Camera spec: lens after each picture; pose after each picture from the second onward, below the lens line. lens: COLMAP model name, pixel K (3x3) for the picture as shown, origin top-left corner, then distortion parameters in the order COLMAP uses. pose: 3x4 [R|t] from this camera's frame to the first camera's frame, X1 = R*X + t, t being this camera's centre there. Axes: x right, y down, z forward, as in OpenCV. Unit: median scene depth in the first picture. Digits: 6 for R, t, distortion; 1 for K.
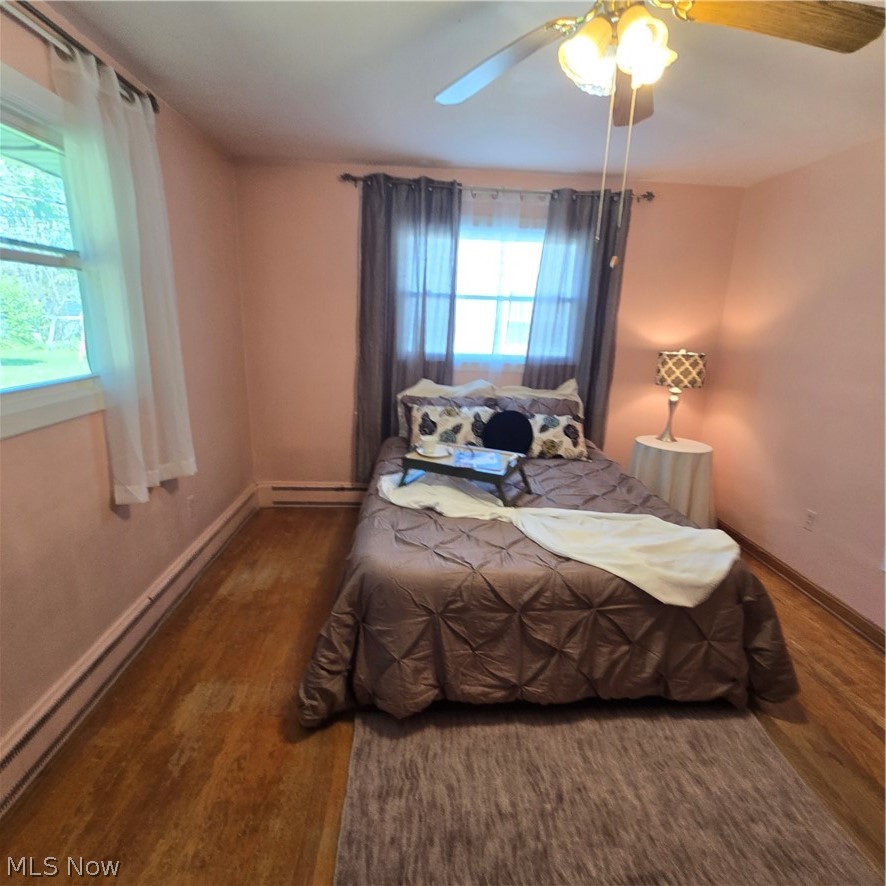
lens RADIAL K [[493.9, 0, 438.0], [0, 493.9, 458.0], [0, 0, 1]] dist [0.001993, -0.002537]
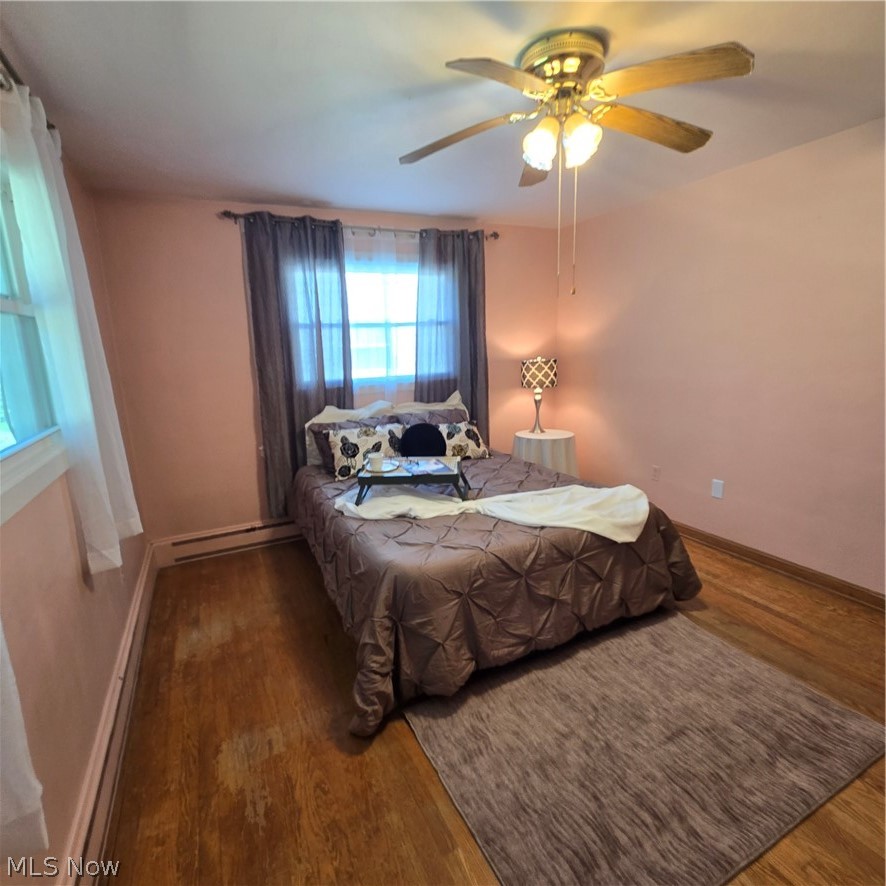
lens RADIAL K [[493.9, 0, 438.0], [0, 493.9, 458.0], [0, 0, 1]] dist [0.001993, -0.002537]
pose [[0.920099, -0.154364, 0.359985, -0.361501], [0.172703, 0.984788, -0.019134, 0.012474], [-0.351556, 0.079776, 0.932762, -0.062142]]
